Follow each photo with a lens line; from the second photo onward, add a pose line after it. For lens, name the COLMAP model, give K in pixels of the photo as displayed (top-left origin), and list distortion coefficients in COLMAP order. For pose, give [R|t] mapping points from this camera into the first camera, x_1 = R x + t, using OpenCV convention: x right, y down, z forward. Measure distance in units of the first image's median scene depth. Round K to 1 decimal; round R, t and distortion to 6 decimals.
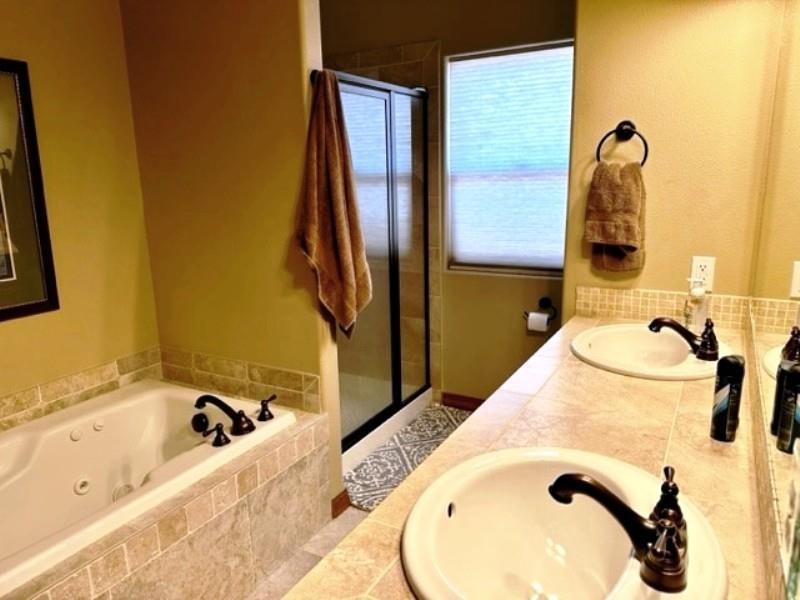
lens RADIAL K [[567.8, 0, 395.8], [0, 567.8, 295.4], [0, 0, 1]] dist [0.027524, -0.027885]
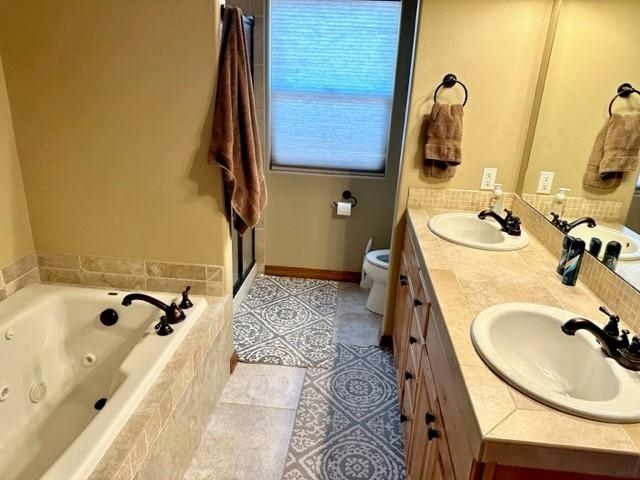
lens RADIAL K [[454.3, 0, 318.7], [0, 454.3, 242.2], [0, 0, 1]] dist [0.027524, -0.027885]
pose [[0.904155, -0.082285, 0.419205, -0.346705], [0.019992, 0.988349, 0.150883, -0.052050], [-0.426737, -0.128041, 0.895266, 0.040728]]
